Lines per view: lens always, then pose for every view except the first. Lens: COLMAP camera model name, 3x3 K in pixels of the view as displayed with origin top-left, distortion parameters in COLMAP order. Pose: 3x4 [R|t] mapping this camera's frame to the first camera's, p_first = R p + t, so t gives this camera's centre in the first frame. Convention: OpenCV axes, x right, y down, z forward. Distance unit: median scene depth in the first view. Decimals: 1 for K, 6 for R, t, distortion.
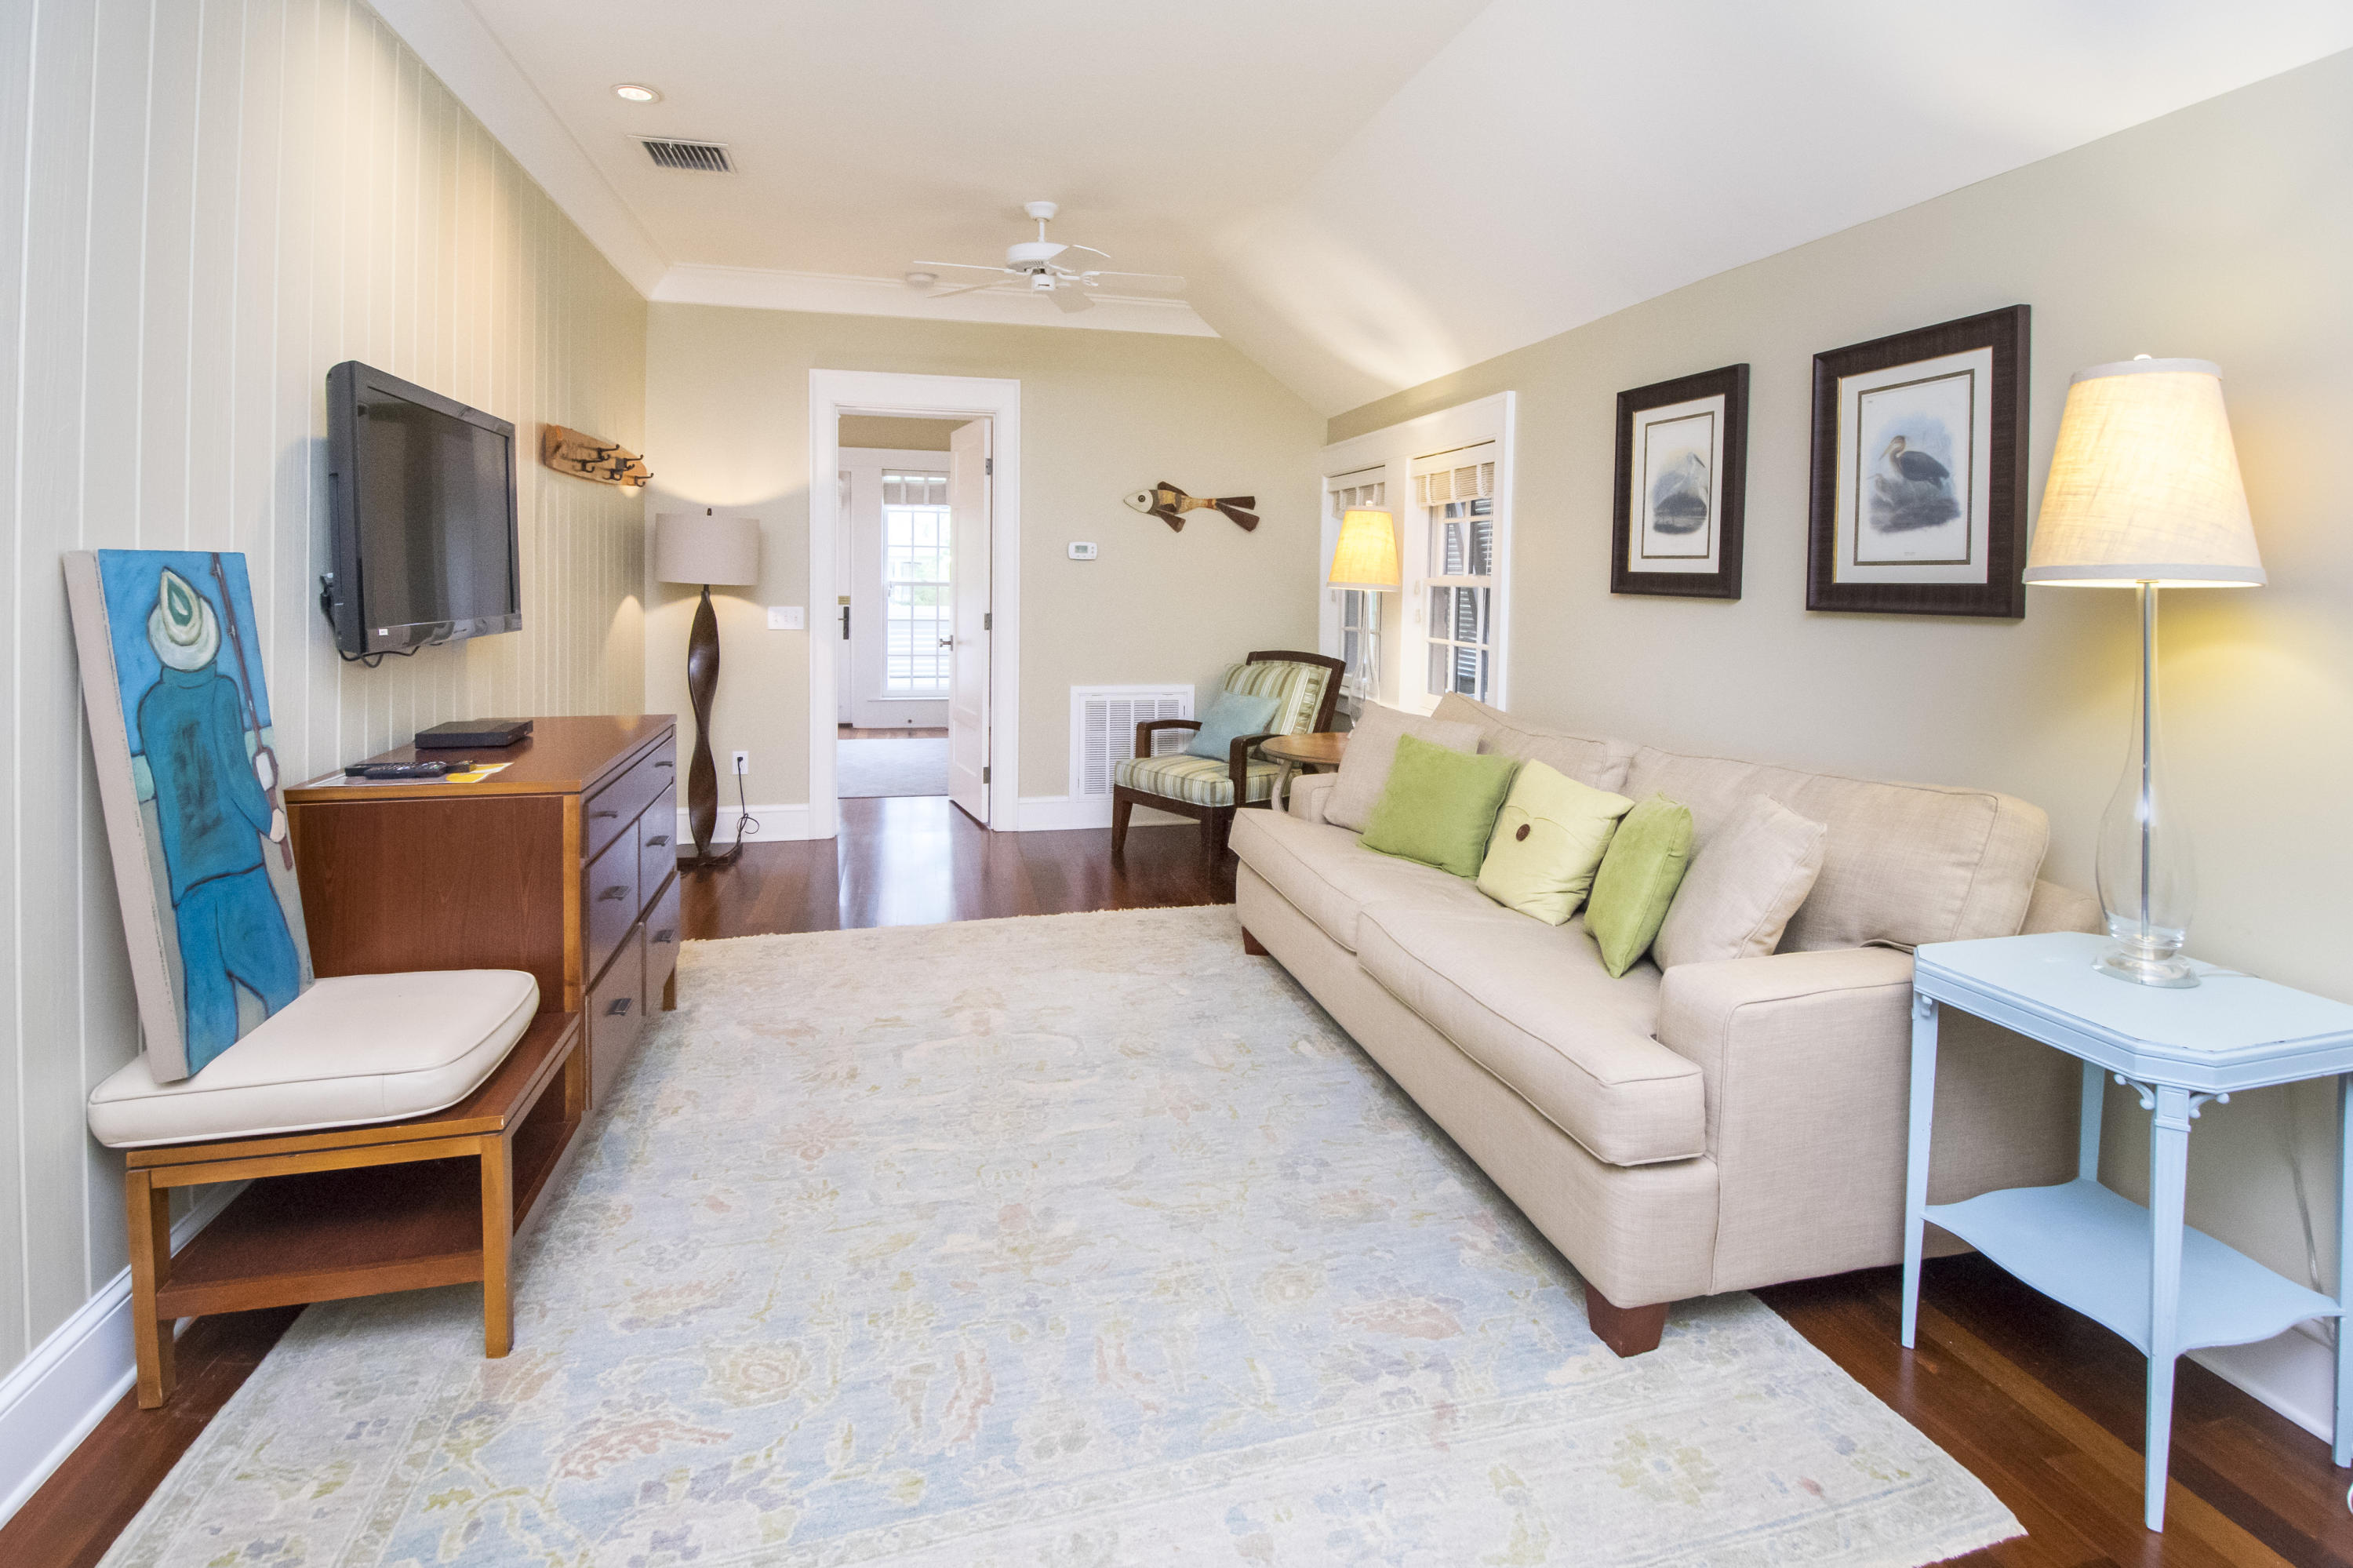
lens RADIAL K [[1093.5, 0, 1176.5], [0, 1093.5, 784.0], [0, 0, 1]] dist [0.001093, -0.018024]
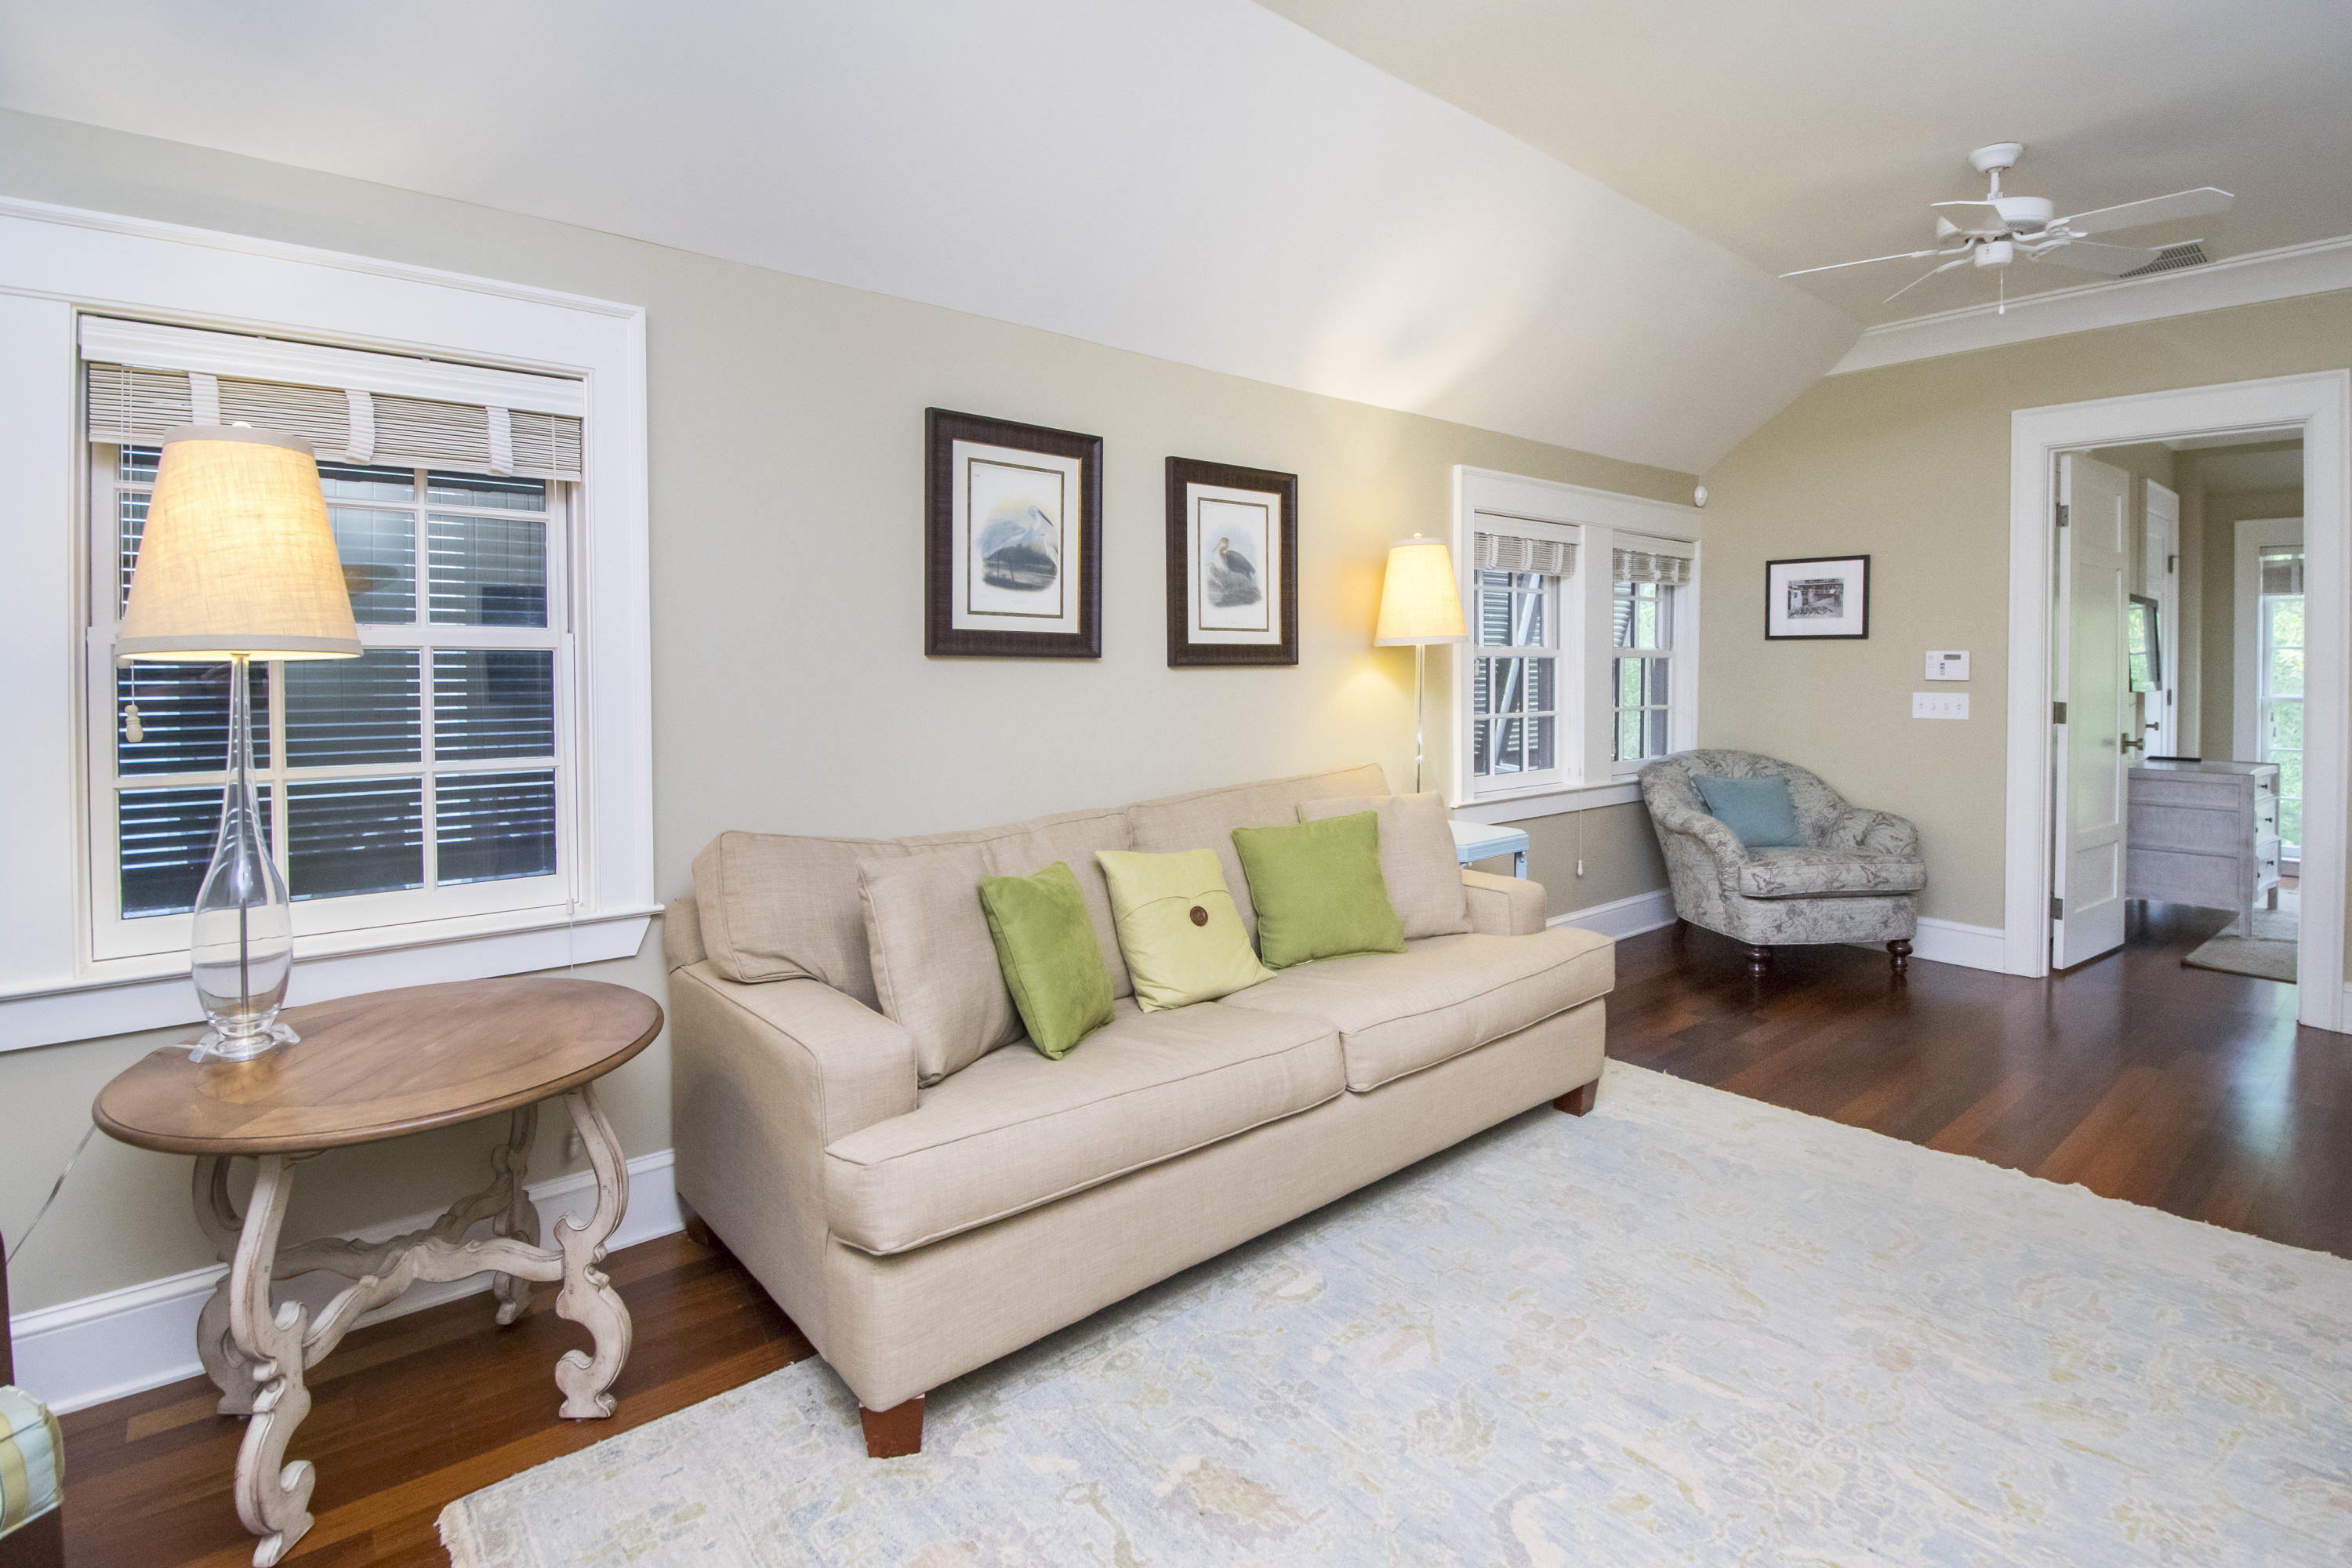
lens RADIAL K [[1146.4, 0, 1176.0], [0, 1146.4, 784.0], [0, 0, 1]] dist [-0.000682, -0.000485]
pose [[-0.456316, -0.126814, 0.880735, -0.575319], [0.143971, 0.966228, 0.213717, -0.310991], [-0.878093, 0.224323, -0.422648, 1.599280]]
